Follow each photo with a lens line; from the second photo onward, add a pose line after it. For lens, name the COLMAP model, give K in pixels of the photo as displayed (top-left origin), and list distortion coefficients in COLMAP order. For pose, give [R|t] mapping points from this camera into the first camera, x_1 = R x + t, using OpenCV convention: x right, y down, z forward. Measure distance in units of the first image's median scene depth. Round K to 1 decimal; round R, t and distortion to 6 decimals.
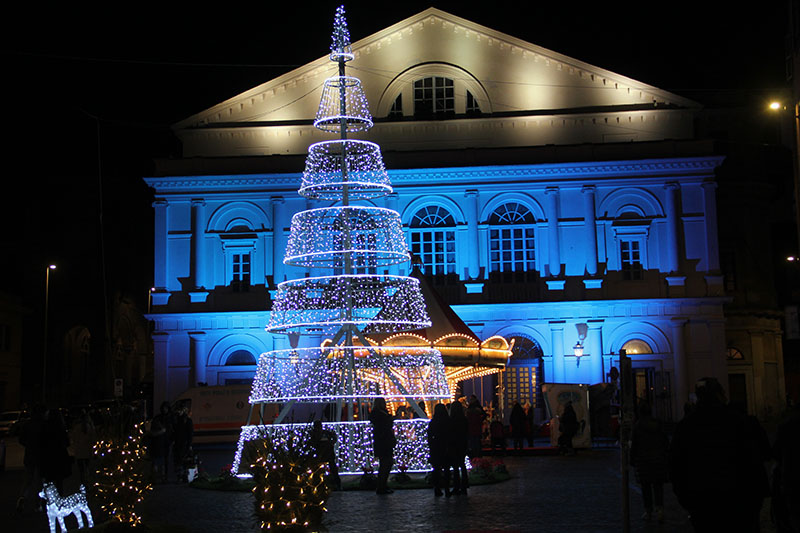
lens RADIAL K [[1292.3, 0, 400.0], [0, 1292.3, 266.5], [0, 0, 1]] dist [-0.004079, -0.022427]
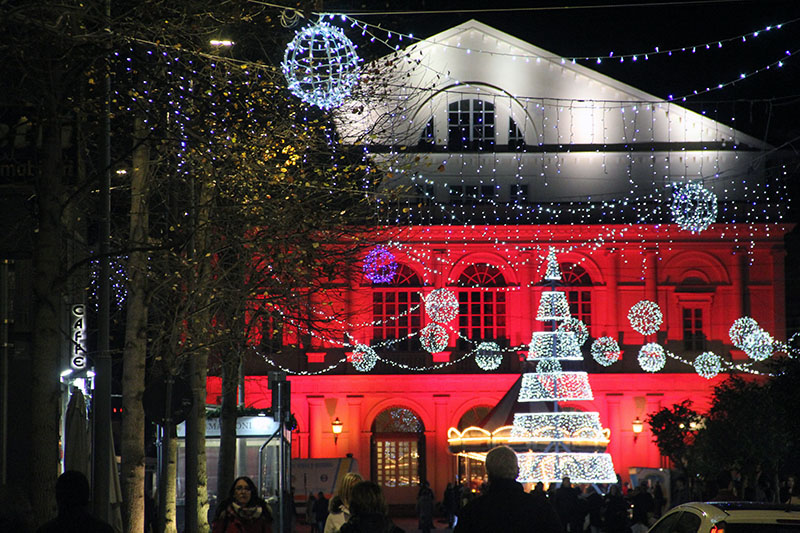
lens RADIAL K [[4999.2, 0, 400.0], [0, 4999.2, 266.5], [0, 0, 1]] dist [0.662171, 10.537357]
pose [[0.988637, 0.021320, 0.148800, -0.562429], [-0.031612, 0.997242, 0.067149, -0.282055], [-0.146958, -0.071090, 0.986585, -2.502831]]
